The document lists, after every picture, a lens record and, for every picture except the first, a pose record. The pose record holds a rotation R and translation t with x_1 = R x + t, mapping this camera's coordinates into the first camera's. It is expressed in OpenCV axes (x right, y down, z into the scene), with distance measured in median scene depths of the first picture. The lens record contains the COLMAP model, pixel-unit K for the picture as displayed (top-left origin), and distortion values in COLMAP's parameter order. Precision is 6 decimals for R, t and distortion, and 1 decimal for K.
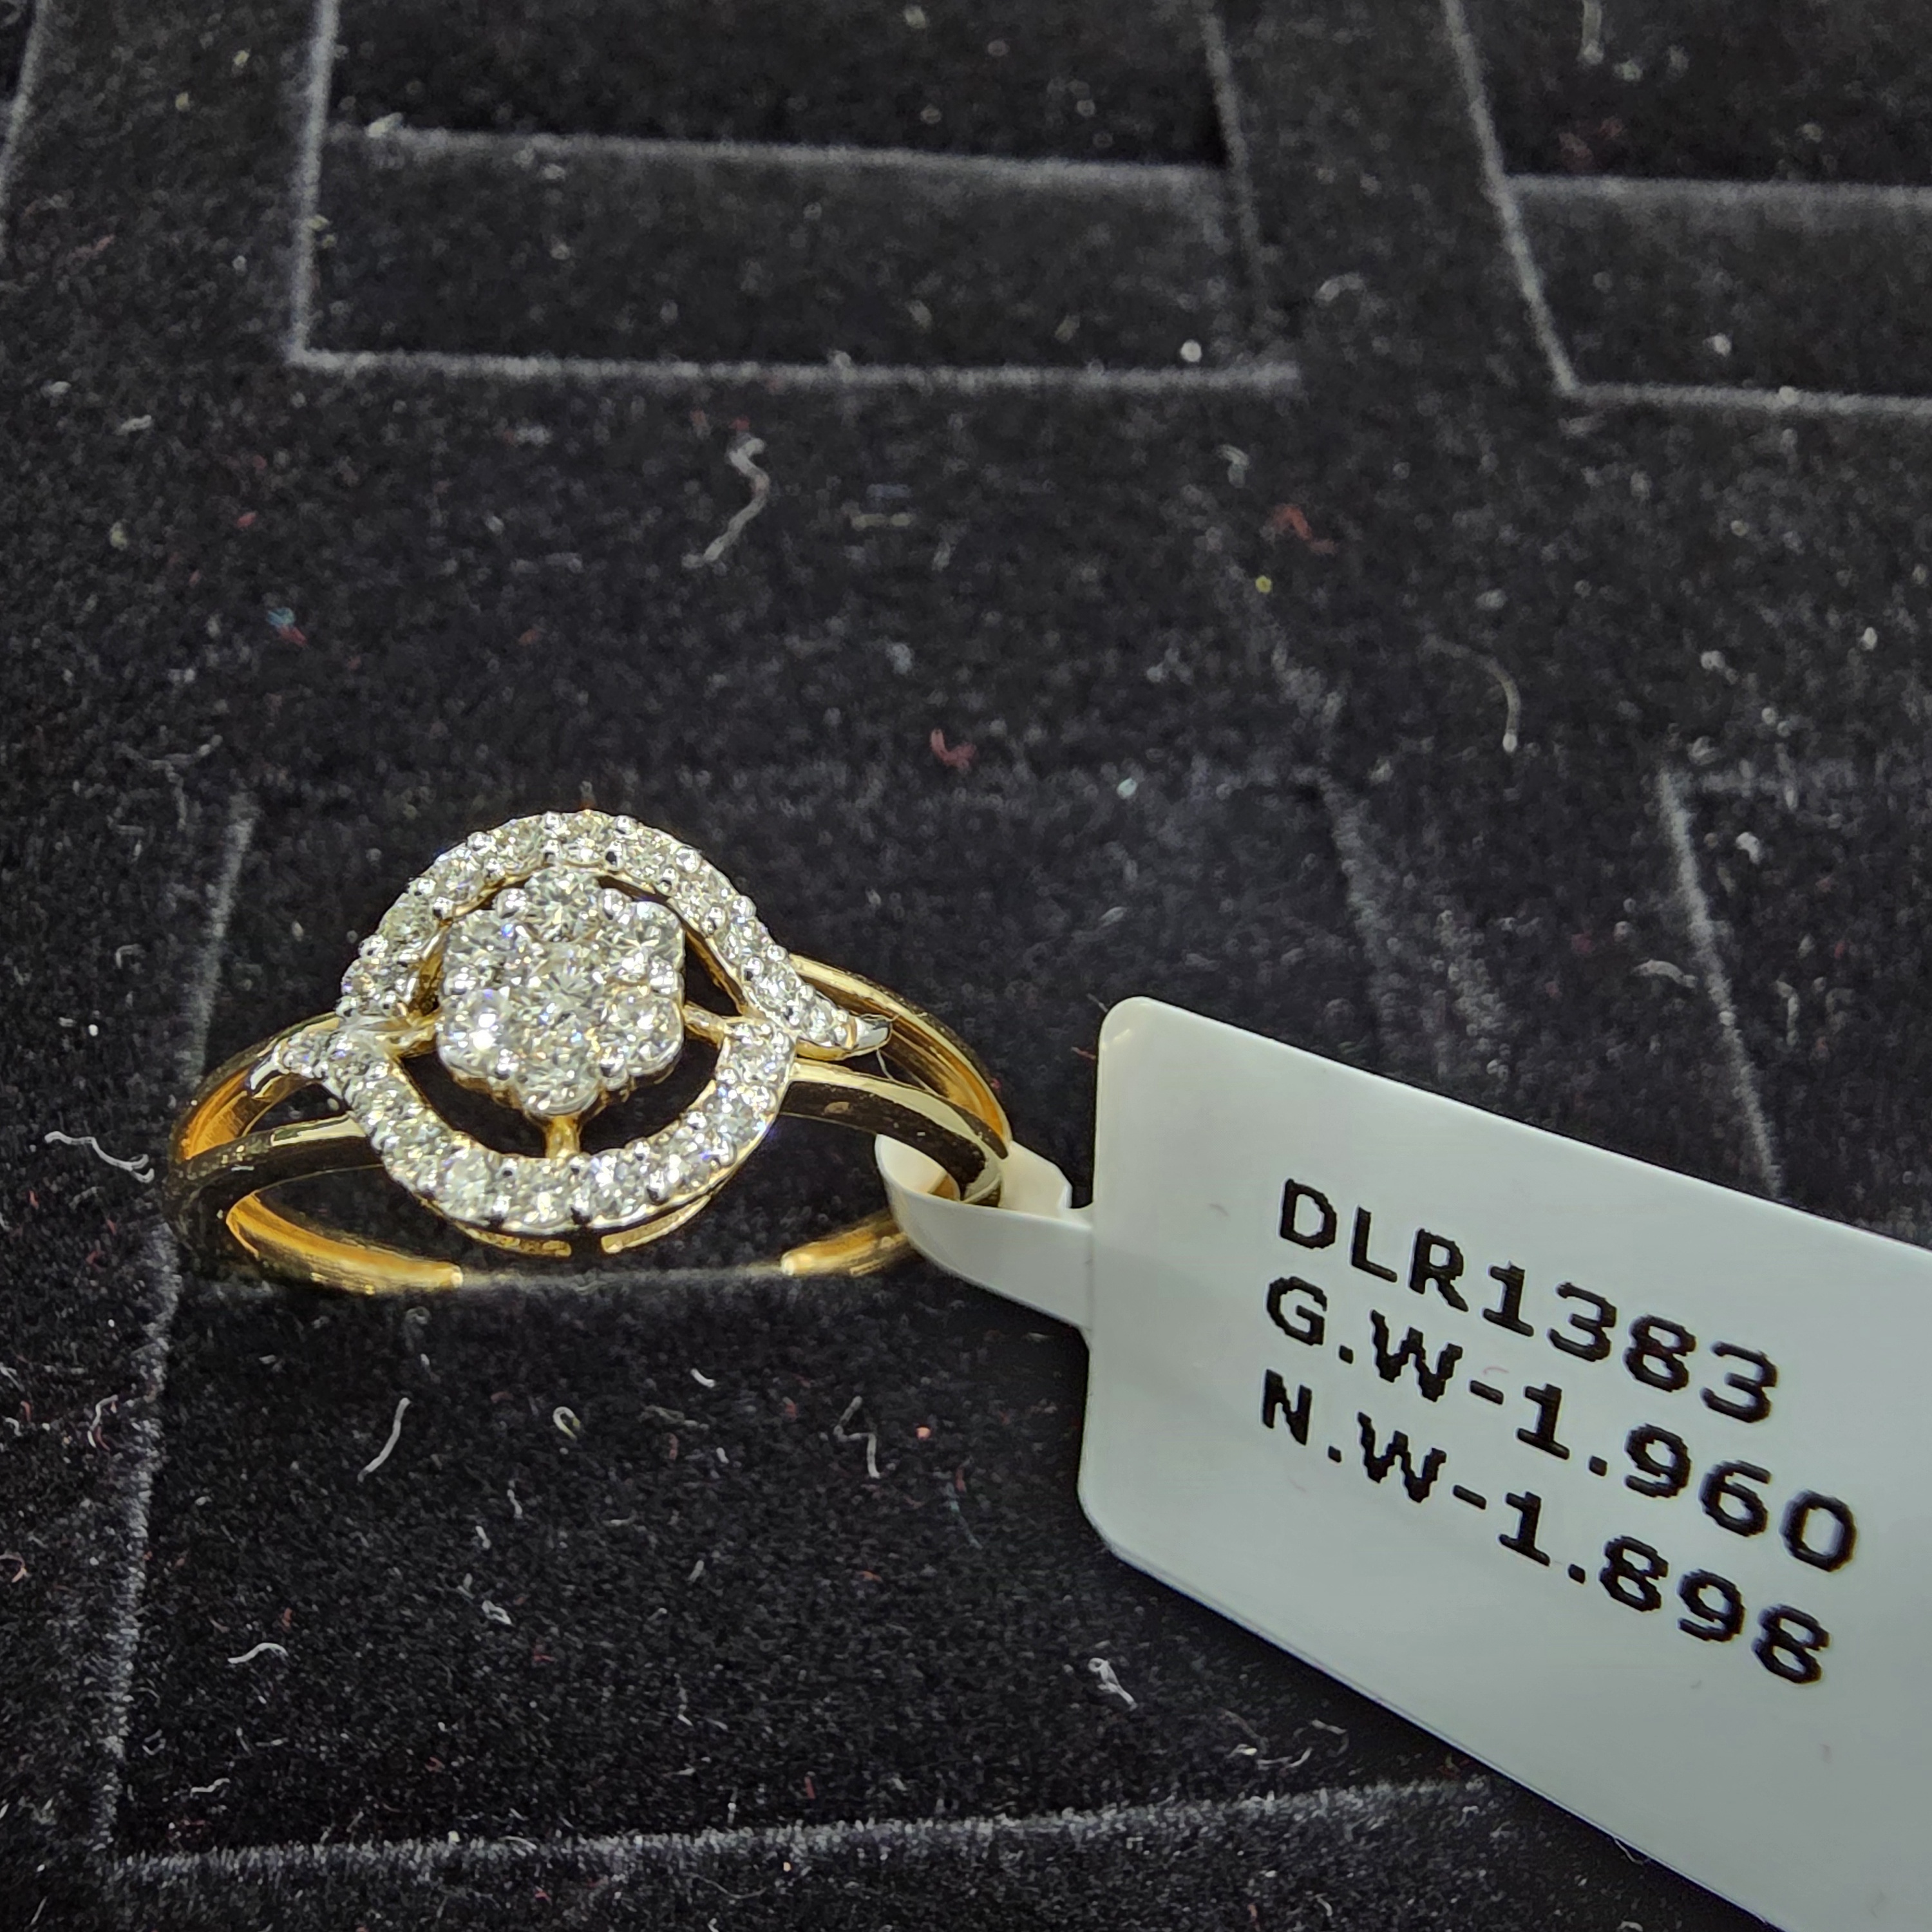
lens RADIAL K [[1822.3, 0, 955.8], [0, 1822.3, 967.5], [0, 0, 1]] dist [0.014460, 0.000000]
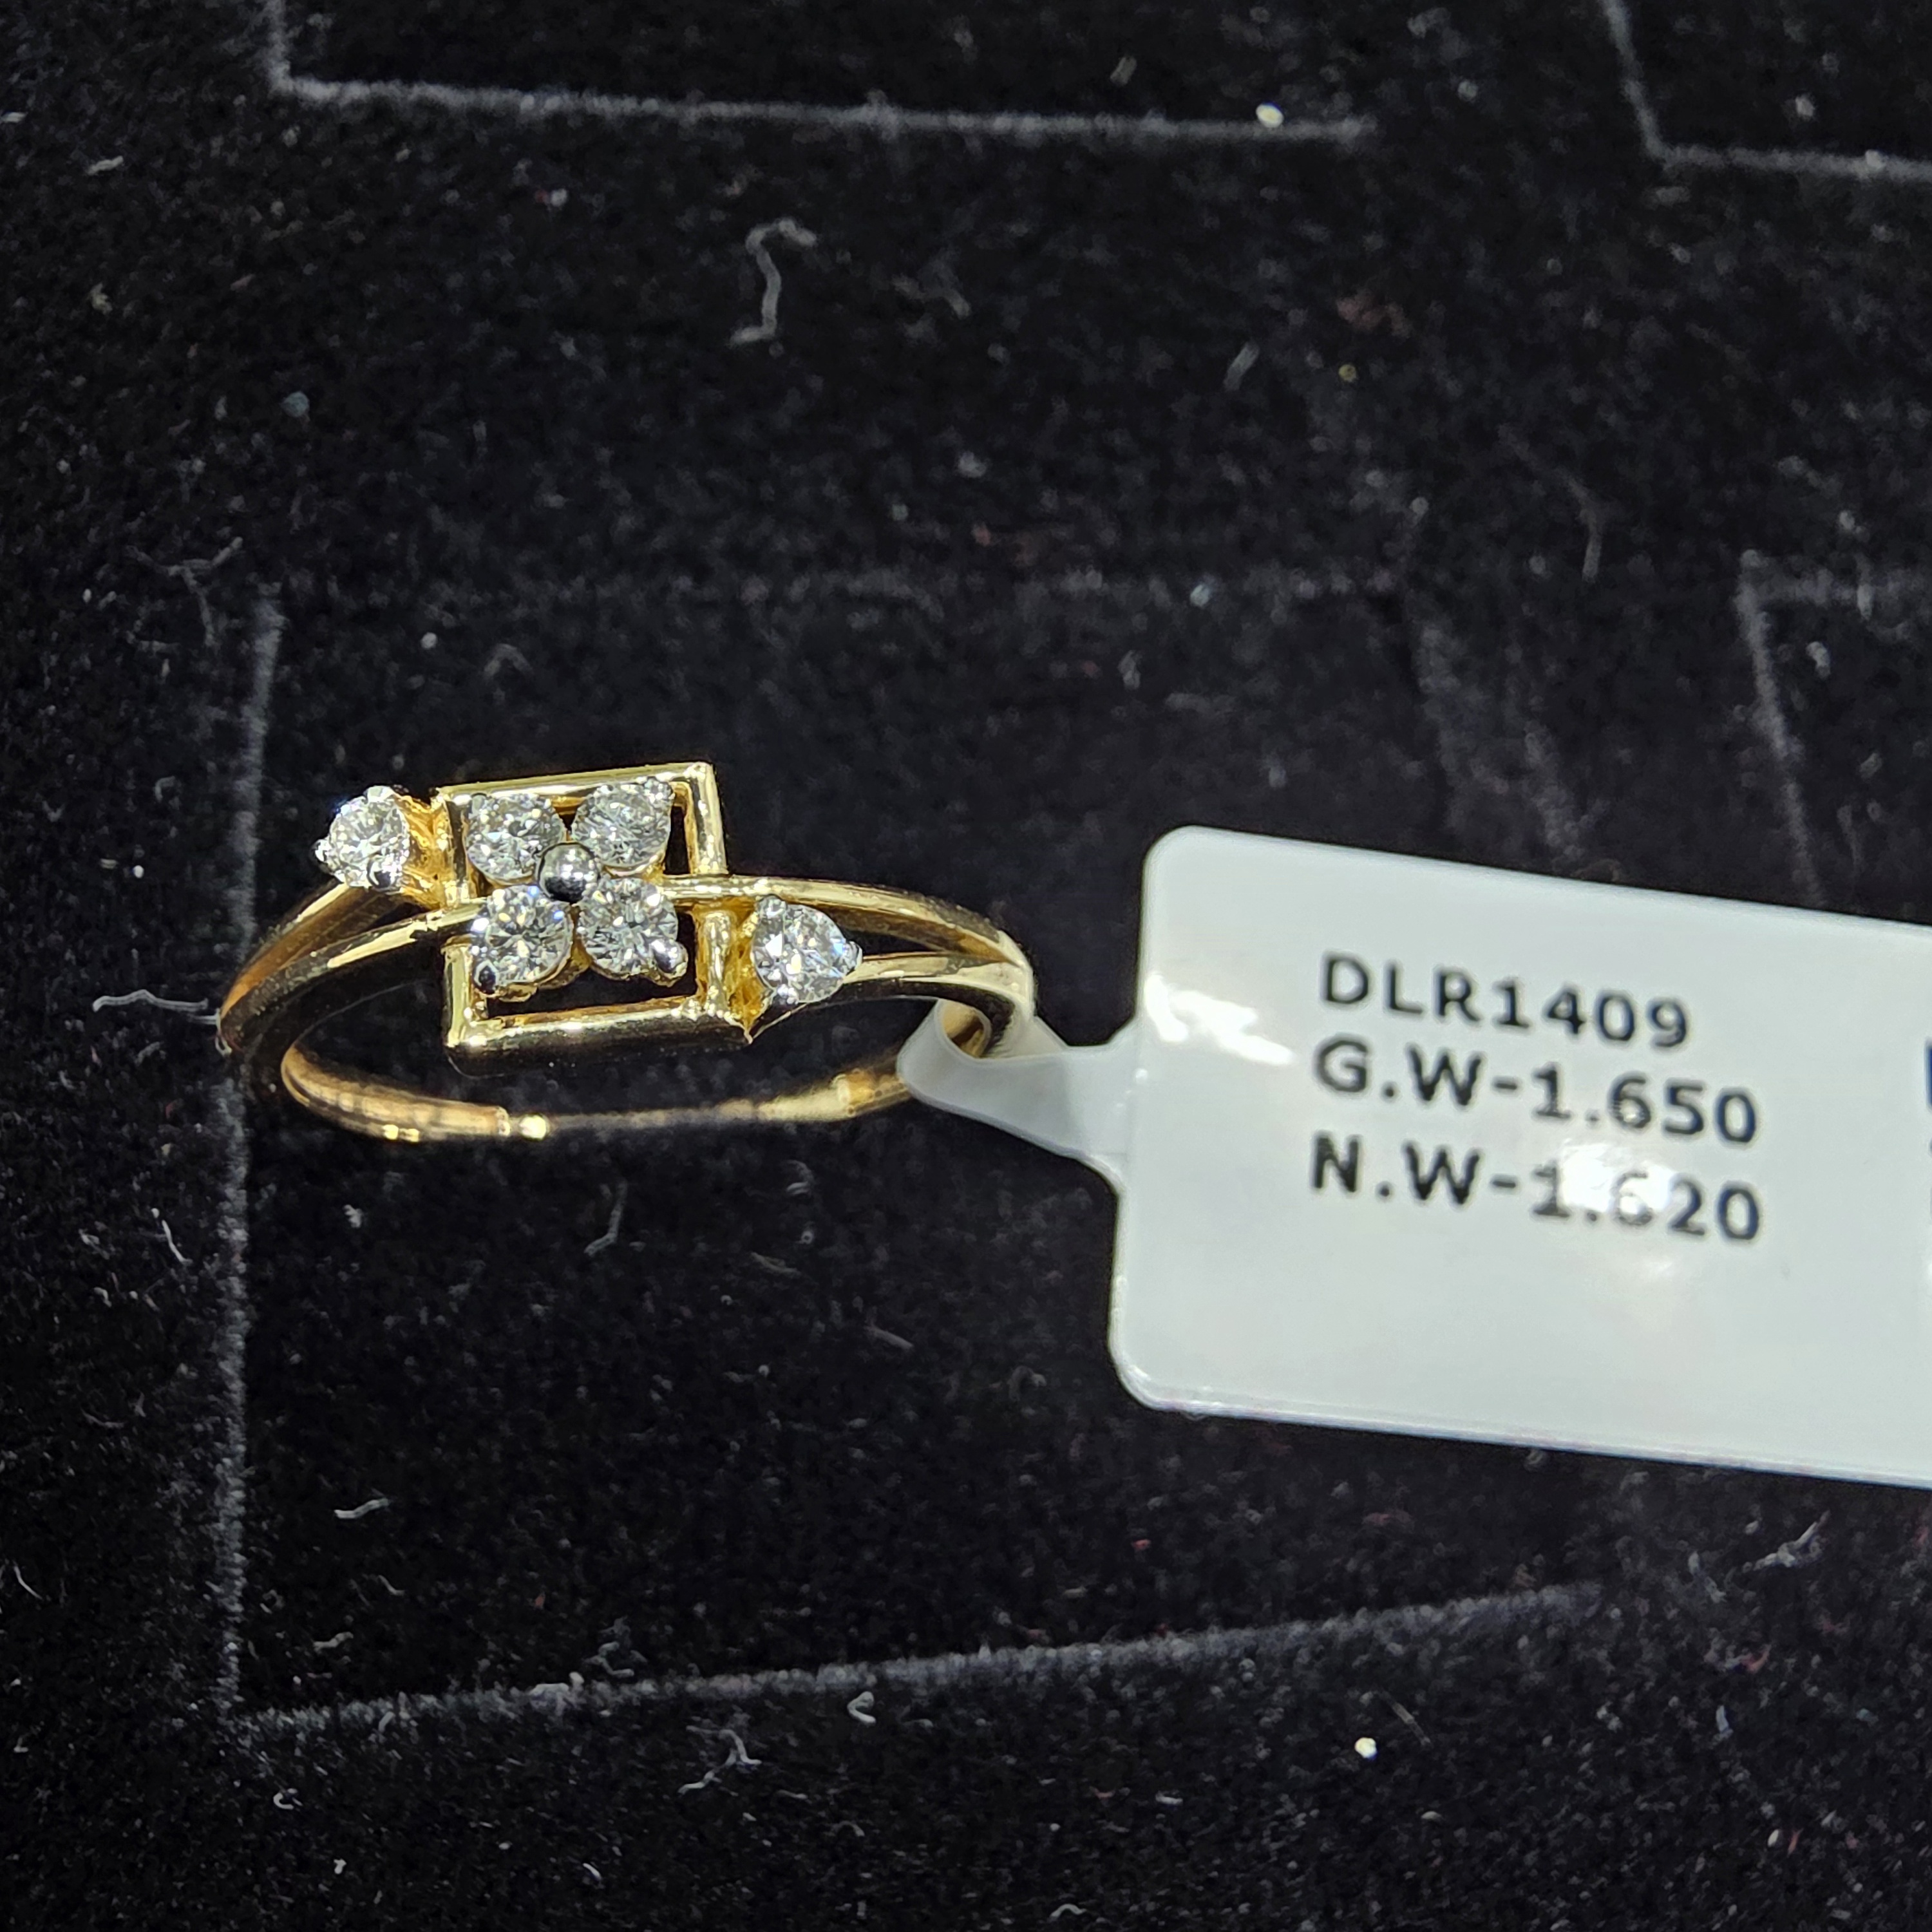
lens RADIAL K [[1822.3, 0, 959.4], [0, 1822.3, 954.2], [0, 0, 1]] dist [0.014460, 0.000000]
pose [[0.997850, -0.002466, 0.065489, -0.097456], [-0.007981, 0.987282, 0.158780, -0.065180], [-0.065048, -0.158961, 0.985140, 0.037653]]
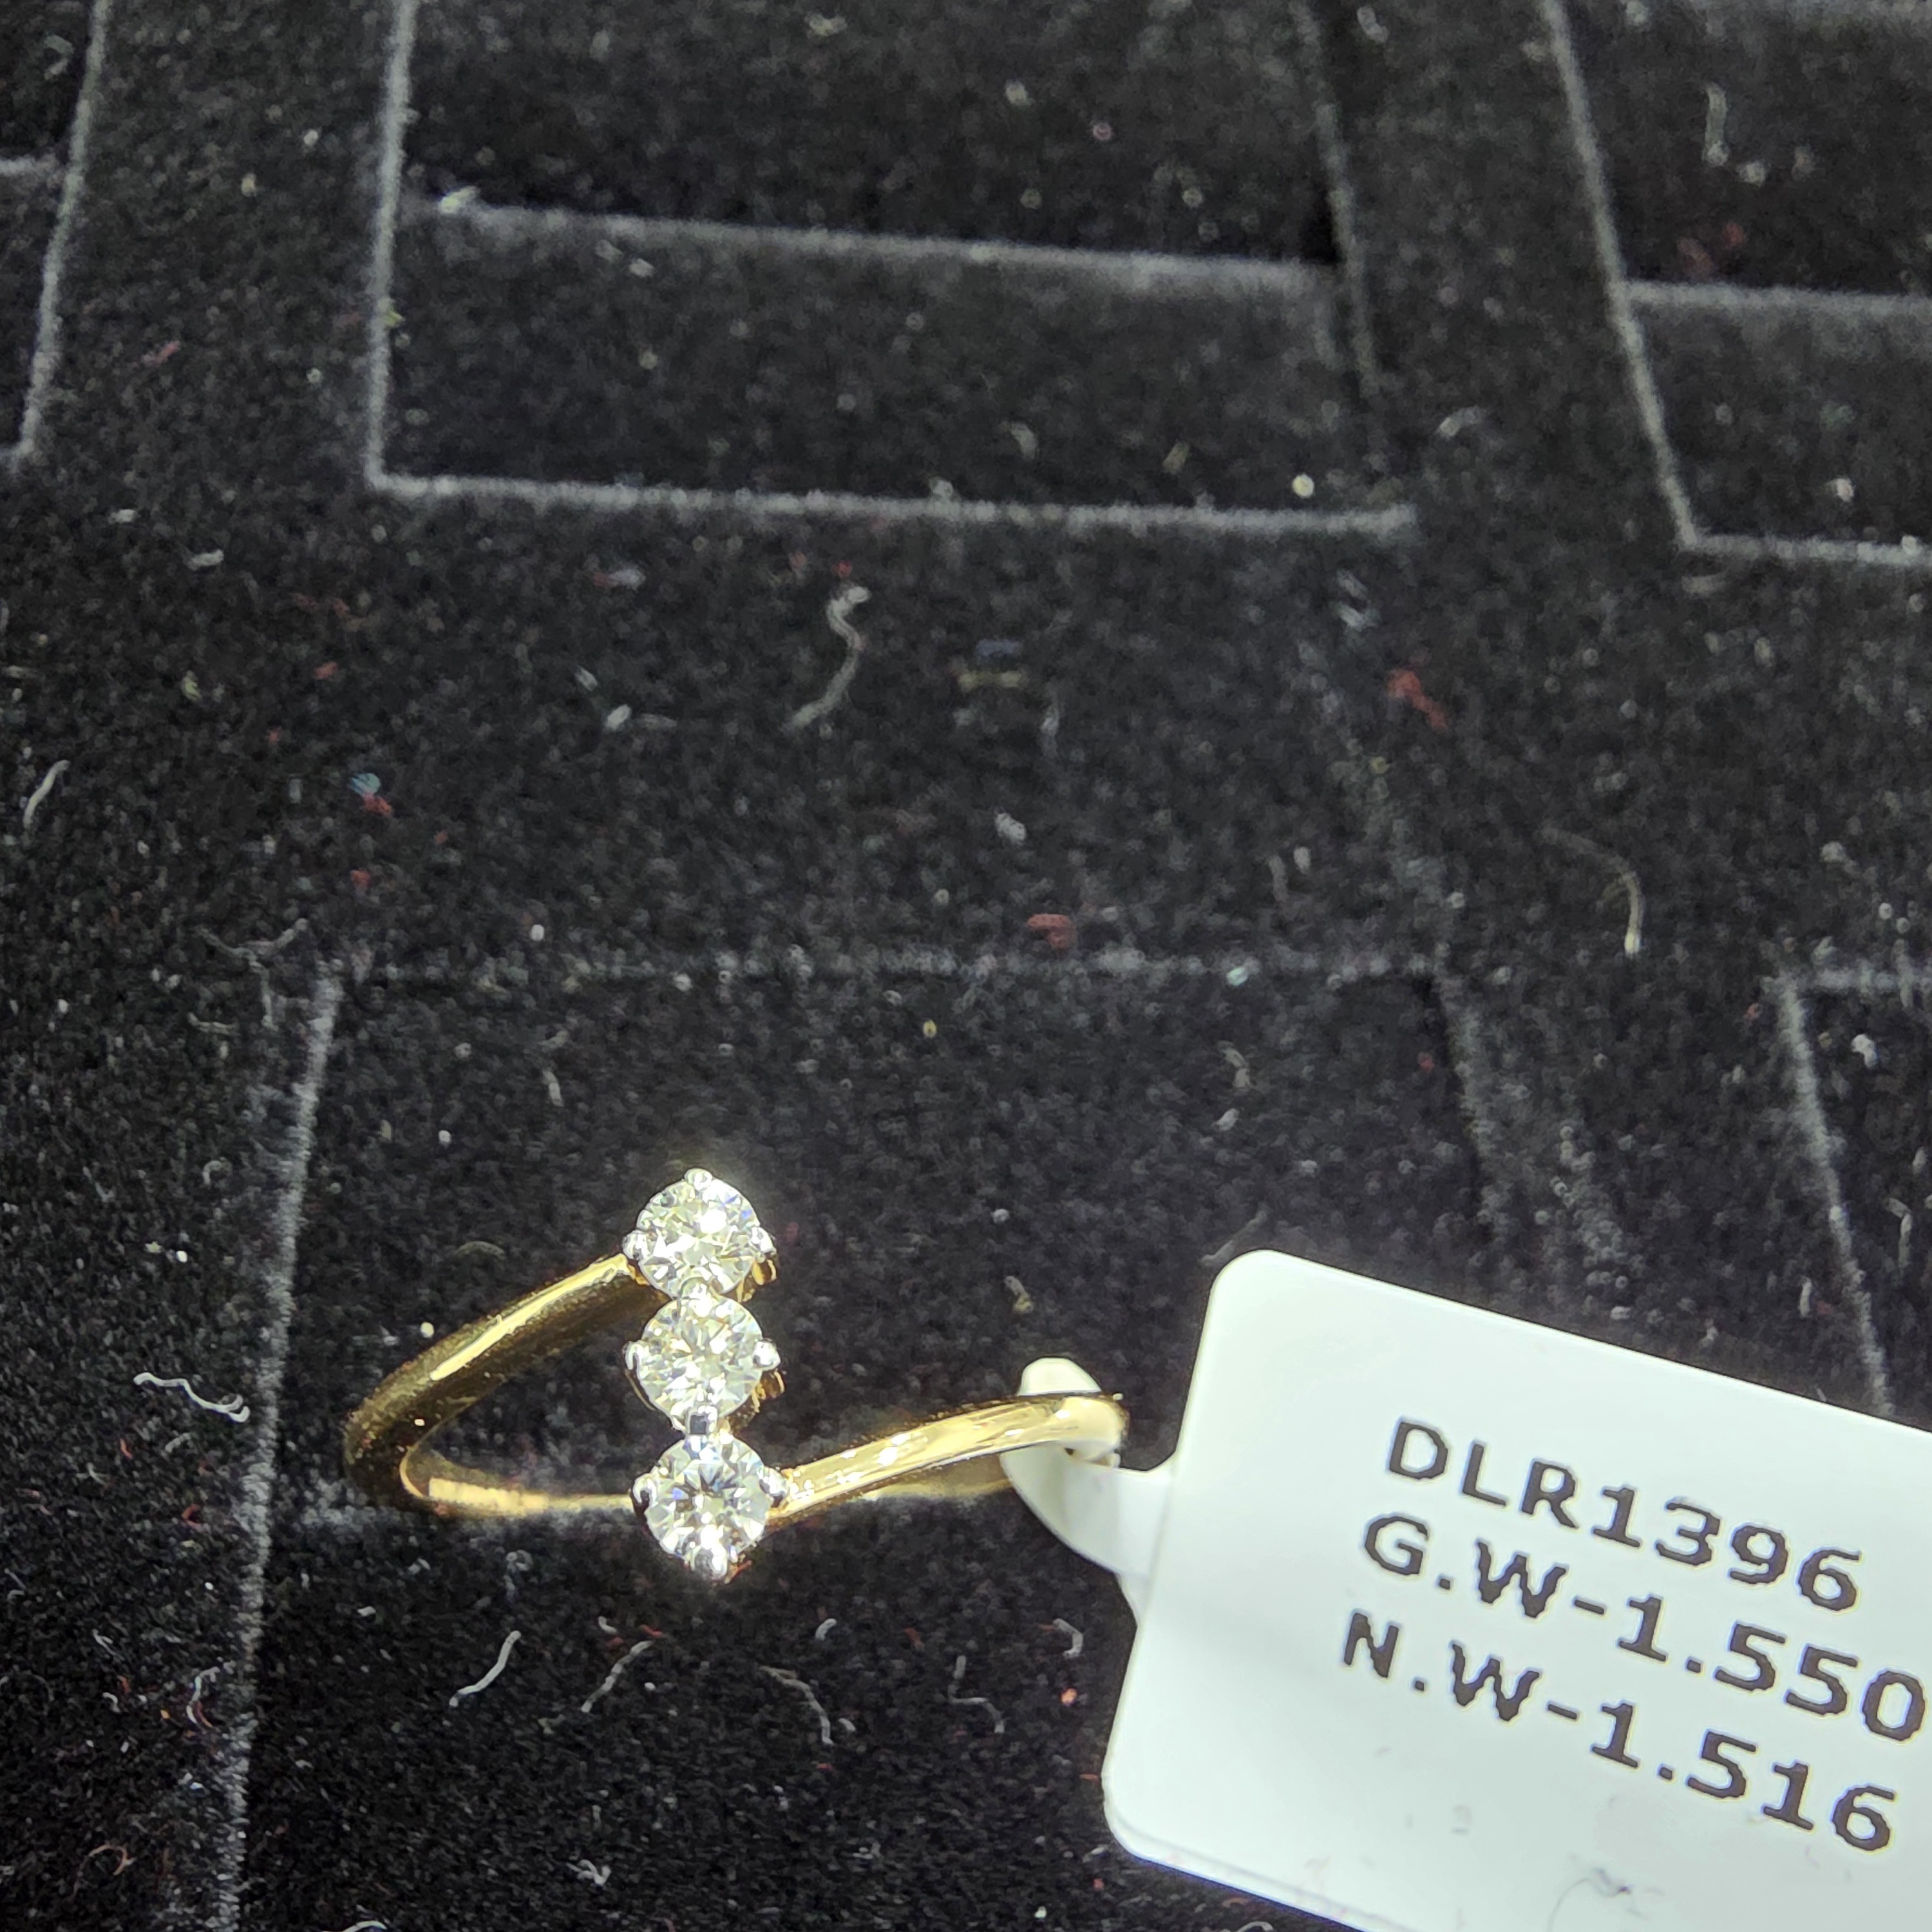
lens RADIAL K [[1822.3, 0, 963.5], [0, 1822.3, 964.5], [0, 0, 1]] dist [0.014460, 0.000000]
pose [[0.999183, 0.029945, 0.027157, -0.080000], [-0.031519, 0.997730, 0.059511, -0.161440], [-0.025313, -0.060318, 0.997858, 0.037524]]
